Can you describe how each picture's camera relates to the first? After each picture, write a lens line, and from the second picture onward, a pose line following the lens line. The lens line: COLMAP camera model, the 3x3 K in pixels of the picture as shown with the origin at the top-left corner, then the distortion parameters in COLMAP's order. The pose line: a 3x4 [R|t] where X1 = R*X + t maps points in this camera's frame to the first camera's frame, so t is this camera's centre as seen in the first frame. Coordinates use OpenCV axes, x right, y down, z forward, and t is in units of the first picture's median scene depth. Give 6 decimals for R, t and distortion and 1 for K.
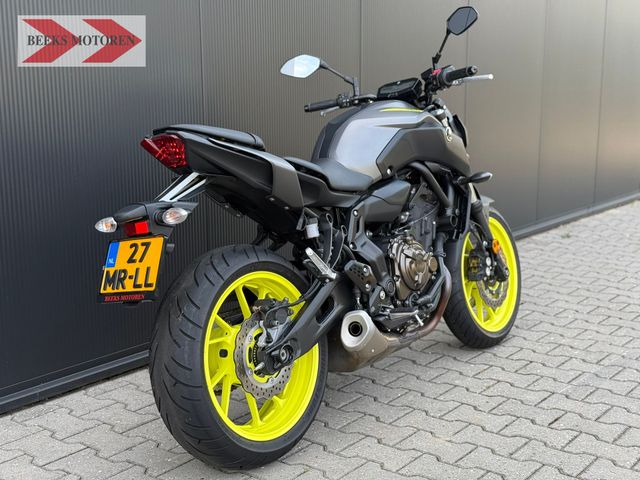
lens RADIAL K [[894.4, 0, 320.0], [0, 894.4, 240.0], [0, 0, 1]] dist [0.105128, 0.006161]
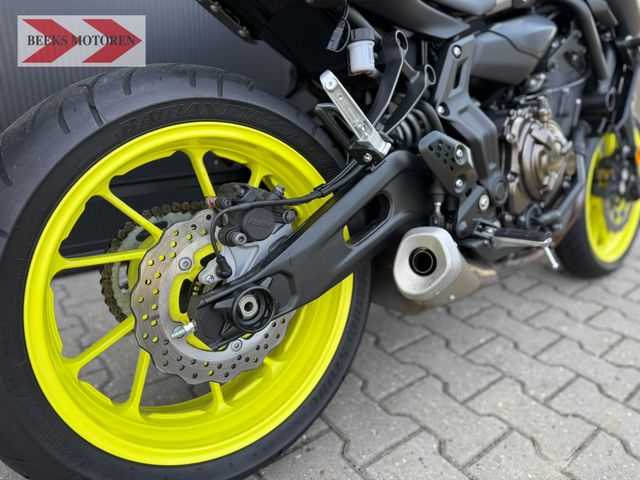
lens RADIAL K [[453.6, 0, 320.0], [0, 453.6, 240.0], [0, 0, 1]] dist [0.075770, -0.133963]
pose [[0.965830, 0.132626, -0.222673, 0.036915], [-0.093822, 0.979796, 0.176630, 0.043255], [0.241600, -0.149703, 0.958759, 0.692985]]
